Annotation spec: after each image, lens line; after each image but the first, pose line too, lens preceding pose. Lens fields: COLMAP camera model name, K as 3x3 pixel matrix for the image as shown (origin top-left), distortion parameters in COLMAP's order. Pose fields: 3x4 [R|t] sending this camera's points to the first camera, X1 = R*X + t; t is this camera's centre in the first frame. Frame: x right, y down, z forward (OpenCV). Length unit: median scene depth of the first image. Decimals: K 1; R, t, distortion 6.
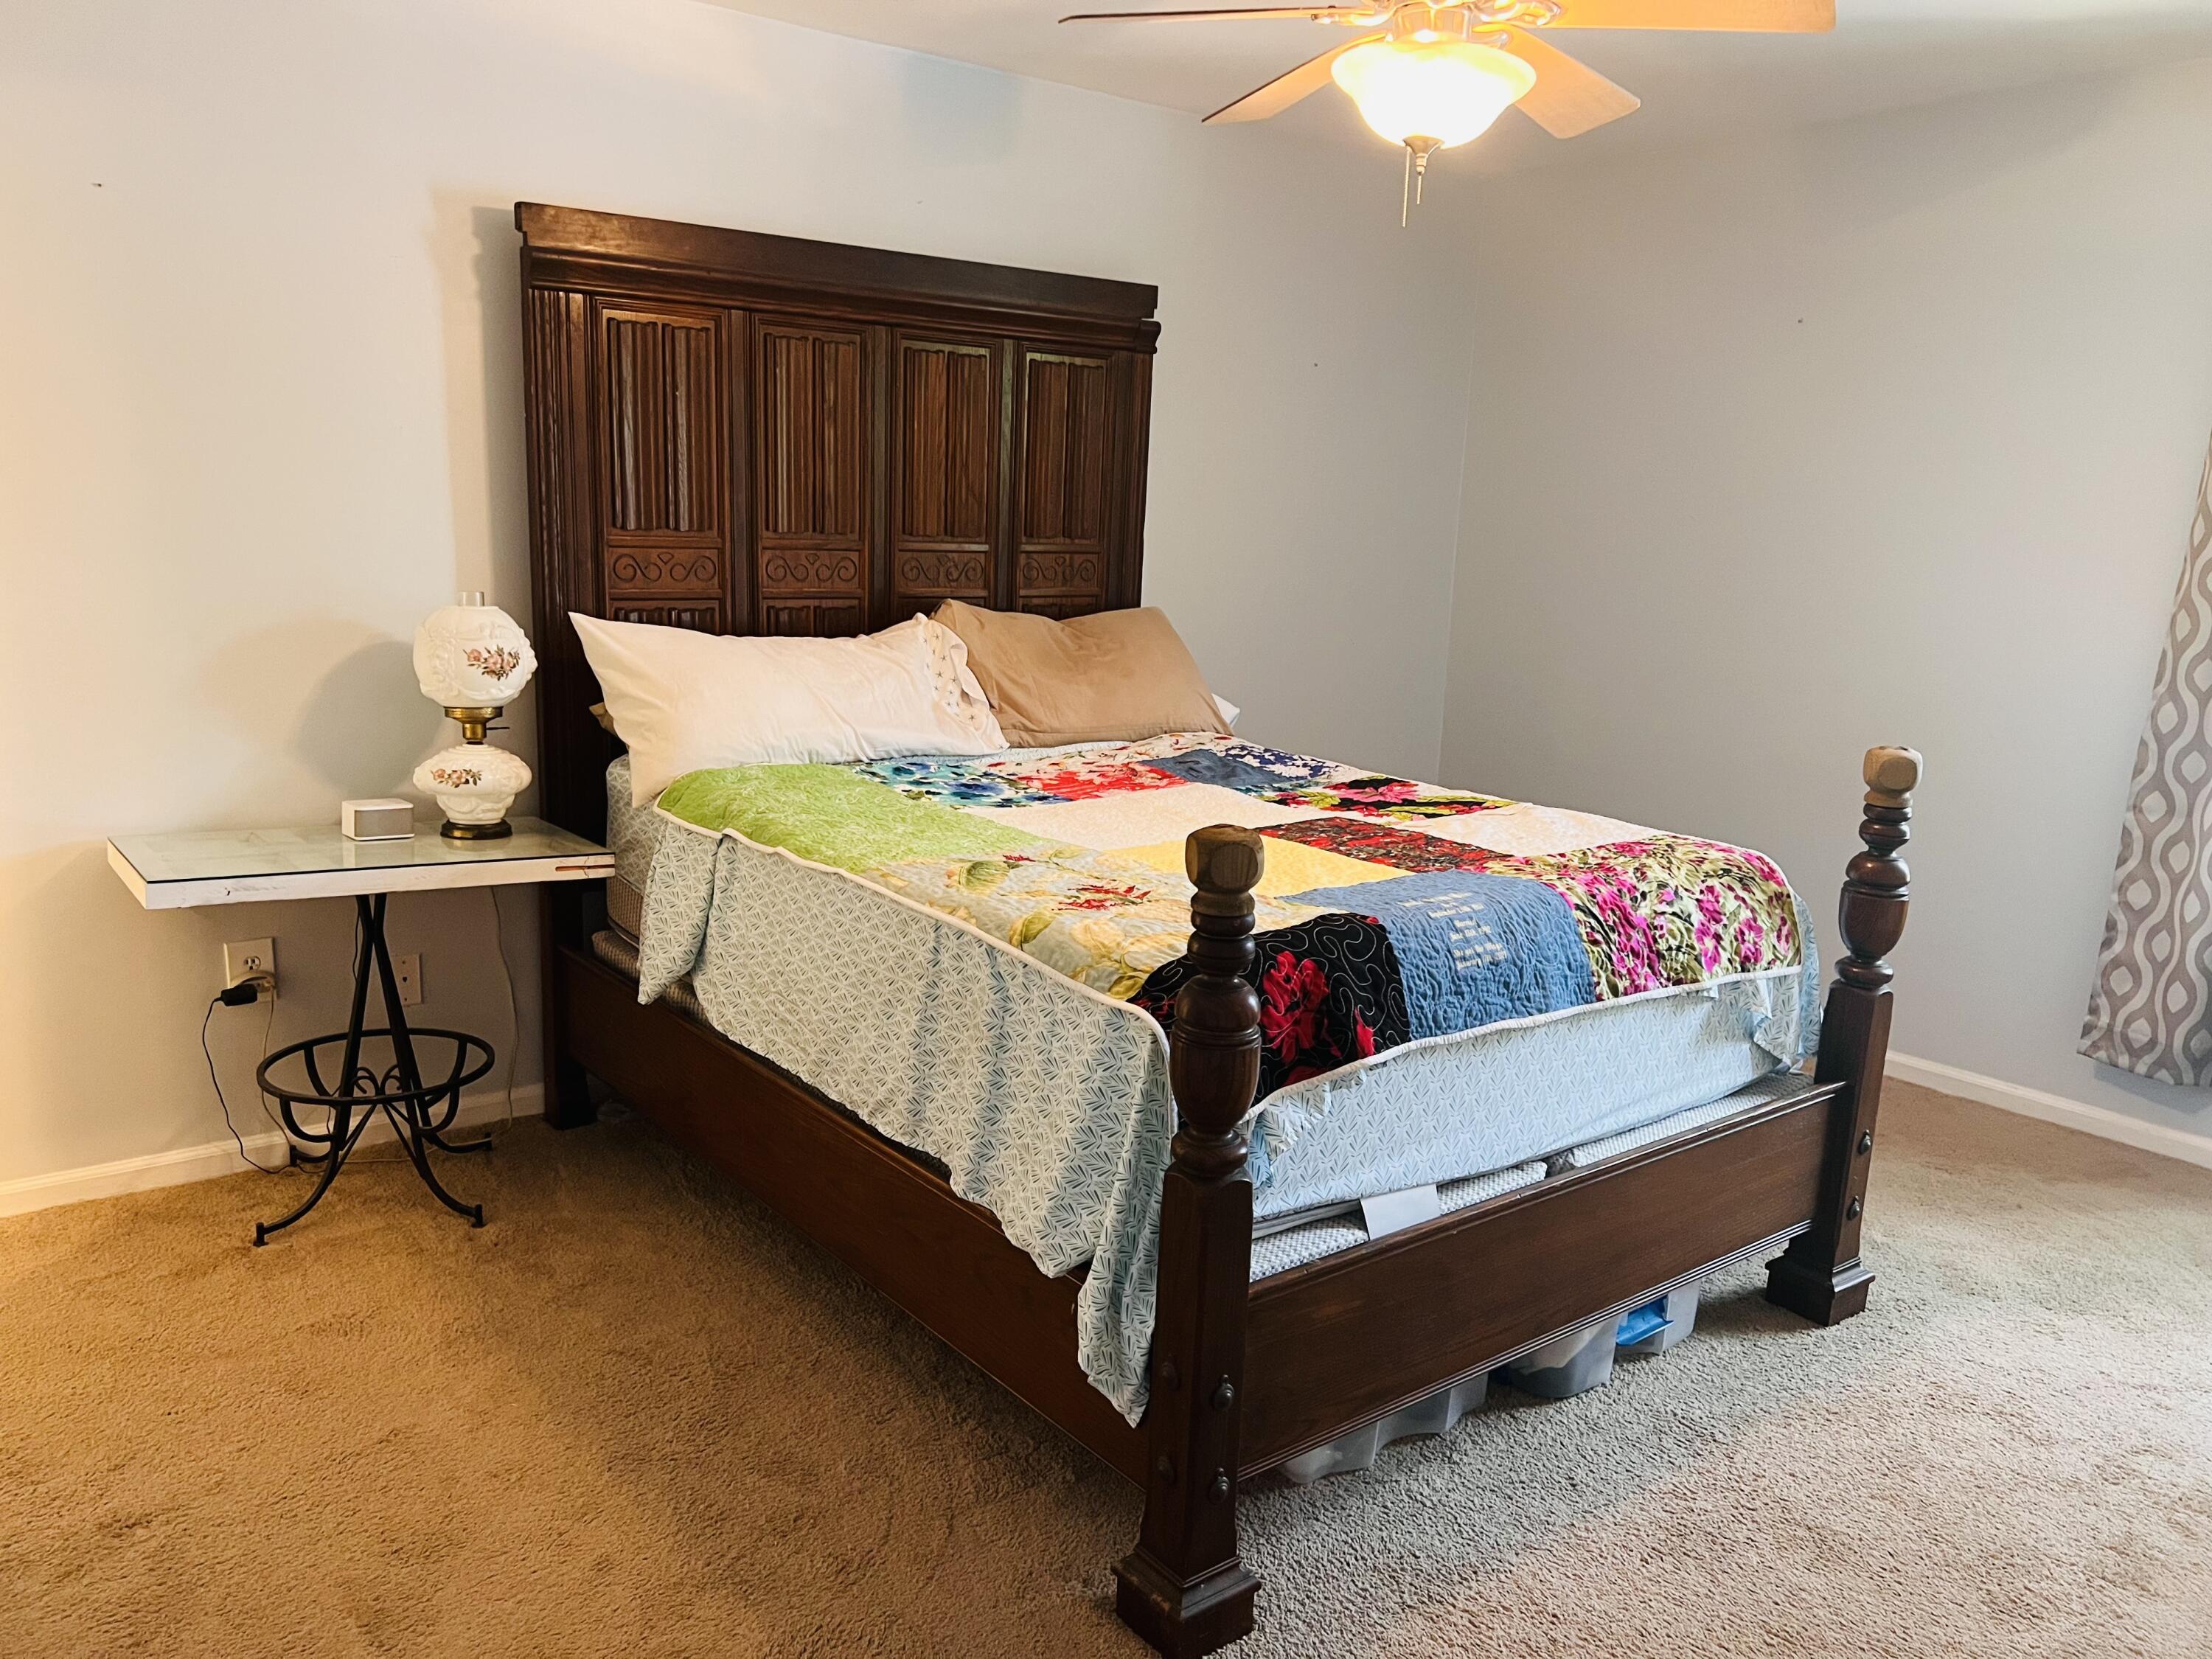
lens RADIAL K [[1663.7, 0, 1108.7], [0, 1663.7, 826.2], [0, 0, 1]] dist [0.046241, -0.023460]
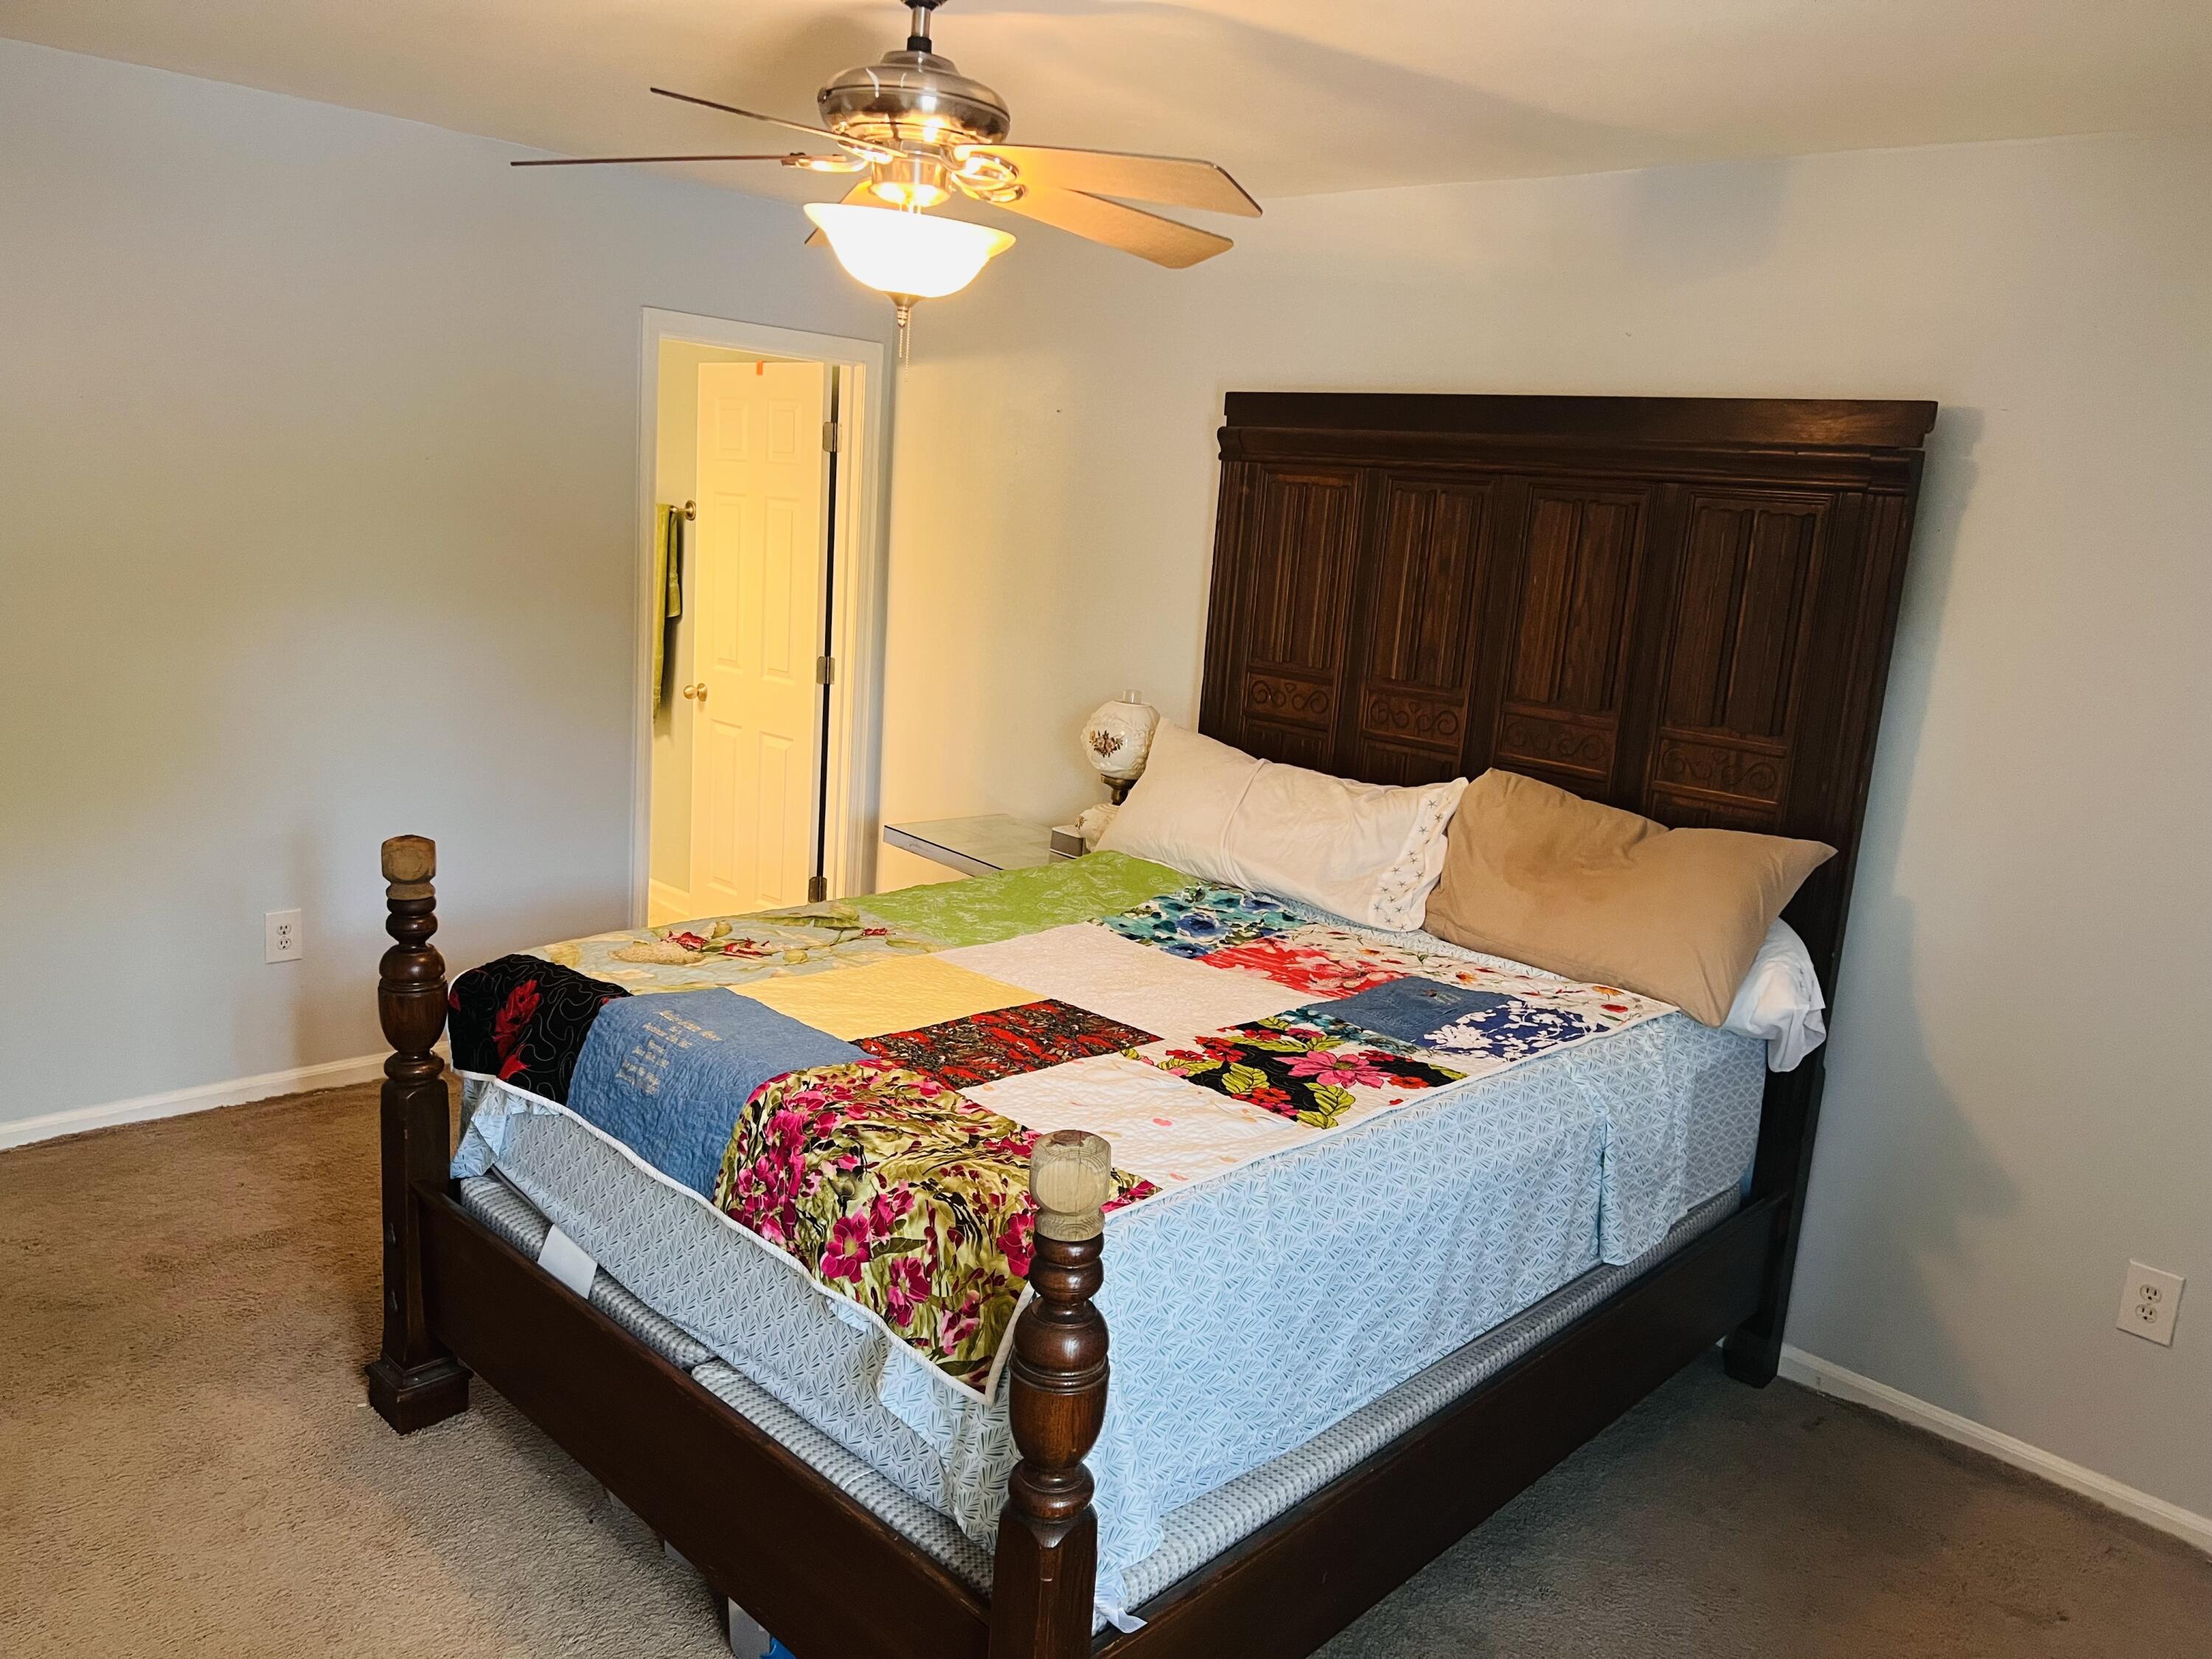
lens RADIAL K [[1663.7, 0, 1105.9], [0, 1663.7, 839.4], [0, 0, 1]] dist [0.046241, -0.023460]
pose [[0.137589, 0.181156, -0.973782, 0.924154], [-0.256672, 0.956070, 0.141594, -0.211663], [0.956655, 0.230461, 0.178042, 0.786105]]
